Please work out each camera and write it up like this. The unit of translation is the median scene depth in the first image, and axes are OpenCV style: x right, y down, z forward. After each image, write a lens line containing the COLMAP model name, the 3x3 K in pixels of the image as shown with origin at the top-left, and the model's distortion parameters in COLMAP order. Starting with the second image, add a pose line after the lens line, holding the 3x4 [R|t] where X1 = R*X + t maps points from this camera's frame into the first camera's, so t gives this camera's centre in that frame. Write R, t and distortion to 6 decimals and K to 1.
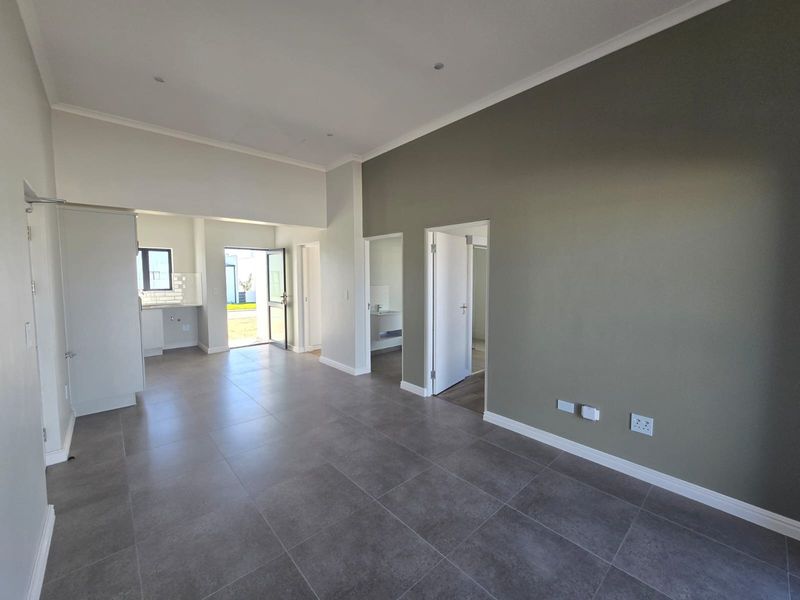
lens RADIAL K [[327.1, 0, 399.7], [0, 327.1, 295.8], [0, 0, 1]] dist [-0.003396, -0.000117]
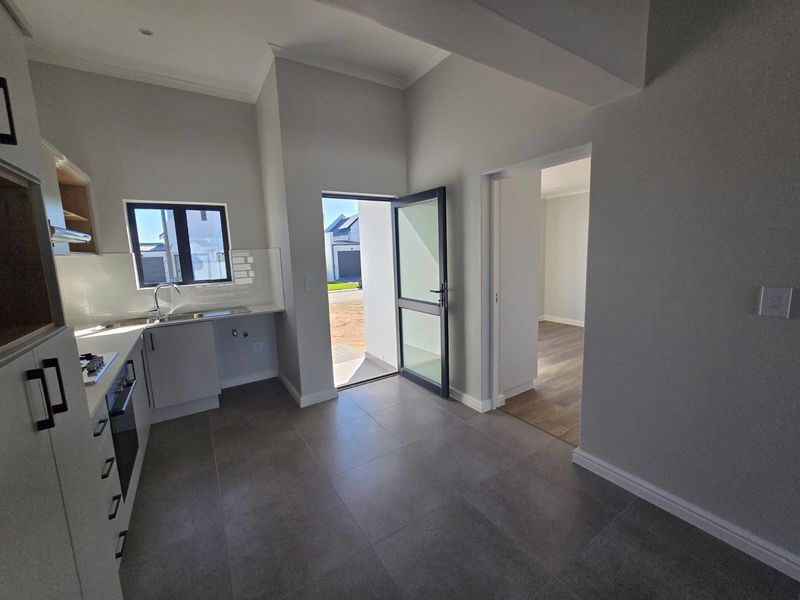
lens RADIAL K [[327.1, 0, 399.7], [0, 327.1, 295.8], [0, 0, 1]] dist [-0.003396, -0.000117]
pose [[0.986095, -0.011936, -0.165754, -0.339542], [0.025248, 0.996599, 0.078437, -0.030487], [0.164254, -0.081531, 0.983043, 0.524406]]
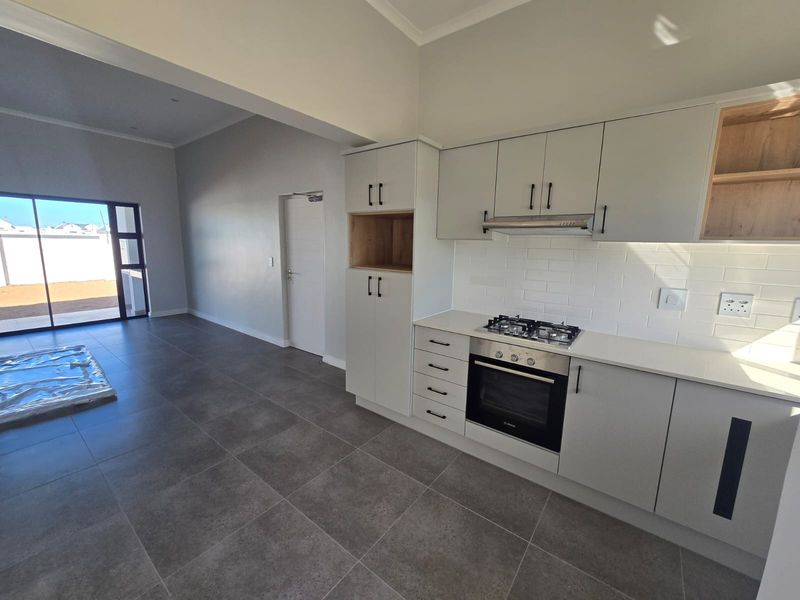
lens RADIAL K [[327.1, 0, 399.7], [0, 327.1, 295.8], [0, 0, 1]] dist [-0.003396, -0.000117]
pose [[-0.984421, 0.012597, -0.175373, -0.461776], [-0.027538, 0.974075, 0.224545, -0.064284], [0.173655, 0.225876, -0.958553, 1.024147]]
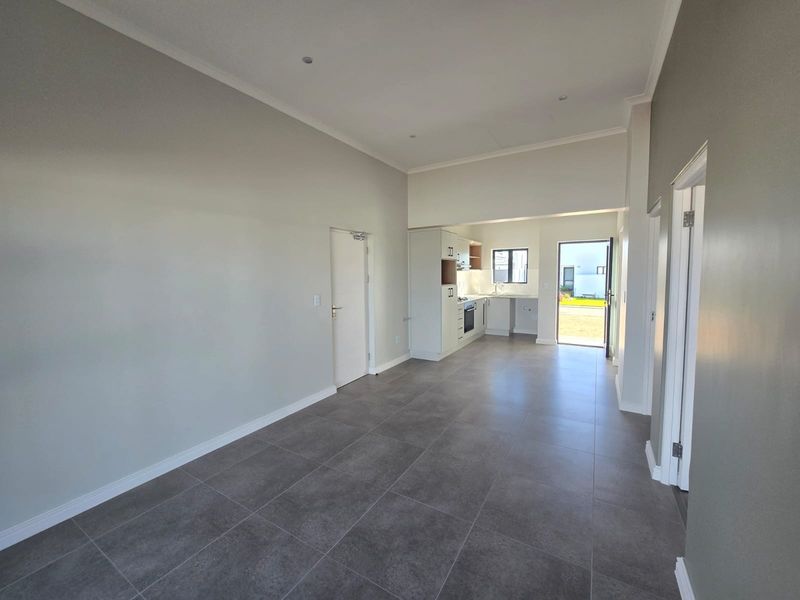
lens RADIAL K [[327.1, 0, 399.7], [0, 327.1, 295.8], [0, 0, 1]] dist [-0.003396, -0.000117]
pose [[0.284777, 0.066637, -0.956275, 0.301097], [-0.048536, 0.997304, 0.055042, -0.016411], [0.957364, 0.030739, 0.287243, 0.245112]]
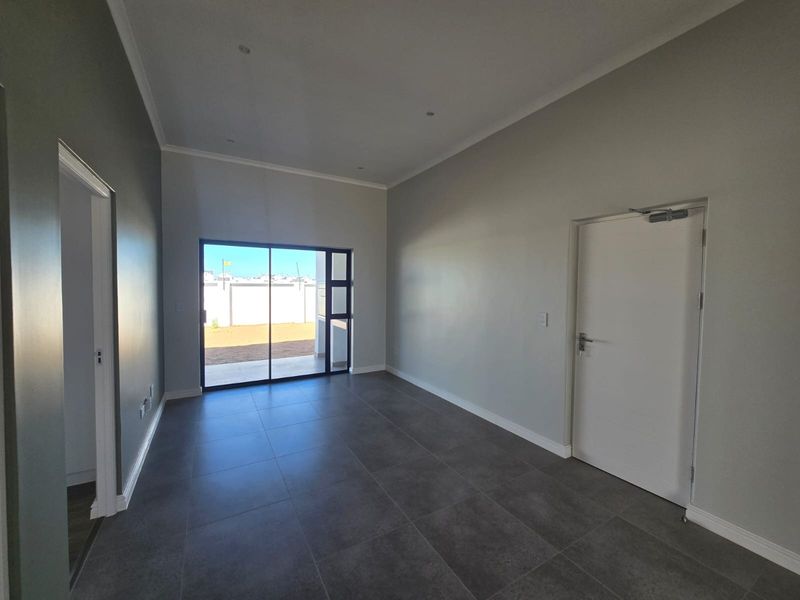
lens RADIAL K [[323.5, 0, 397.6], [0, 323.5, 291.4], [0, 0, 1]] dist [-0.002743, -0.000113]
pose [[-0.977651, -0.009681, 0.210013, -0.203123], [0.007573, 0.996669, 0.081197, -0.048682], [-0.210100, 0.080973, -0.974321, 0.772951]]
